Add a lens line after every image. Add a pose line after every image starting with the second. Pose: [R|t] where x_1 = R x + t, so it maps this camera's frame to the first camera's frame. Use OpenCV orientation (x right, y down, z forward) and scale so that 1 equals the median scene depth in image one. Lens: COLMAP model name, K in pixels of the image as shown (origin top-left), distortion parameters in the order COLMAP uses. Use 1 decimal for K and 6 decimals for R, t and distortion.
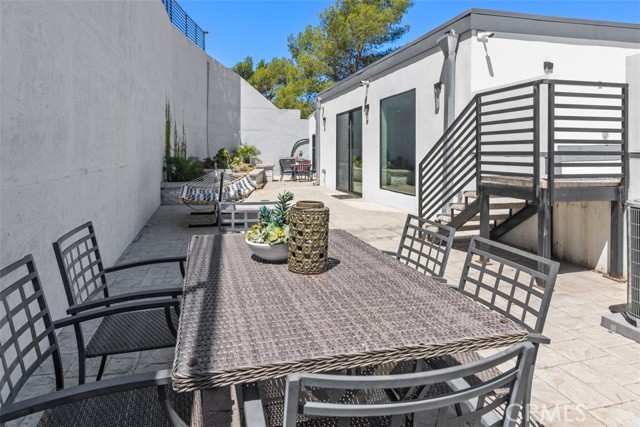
lens RADIAL K [[399.2, 0, 322.7], [0, 399.2, 162.0], [0, 0, 1]] dist [-0.018183, -0.000638]
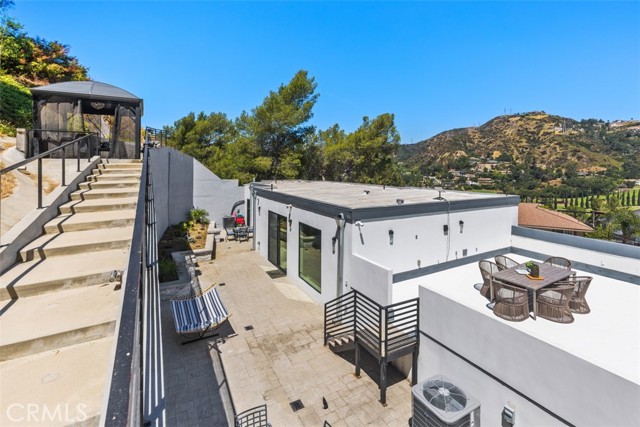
lens RADIAL K [[292.3, 0, 321.3], [0, 292.3, 173.5], [0, 0, 1]] dist [-0.004207, -0.000932]
pose [[0.969119, 0.004948, 0.246545, -0.033851], [-0.001668, 0.999907, -0.013511, -0.182163], [-0.246589, 0.012683, 0.969037, -0.094560]]
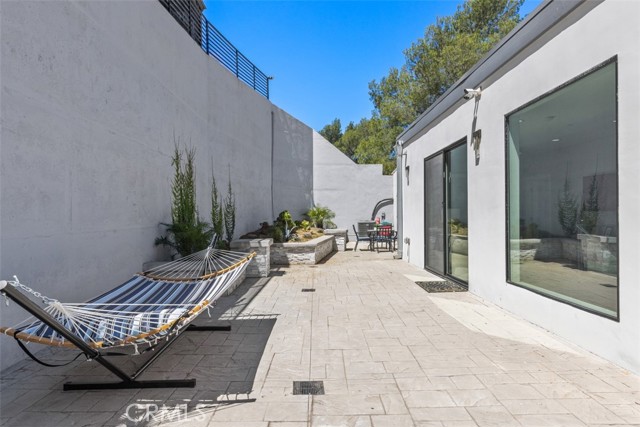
lens RADIAL K [[380.1, 0, 317.1], [0, 380.1, 213.6], [0, 0, 1]] dist [0.032861, -0.001119]
pose [[0.967938, -0.010498, -0.250970, 0.014907], [0.003893, 0.999633, -0.026797, -0.006356], [0.251160, 0.024961, 0.967624, 0.240009]]
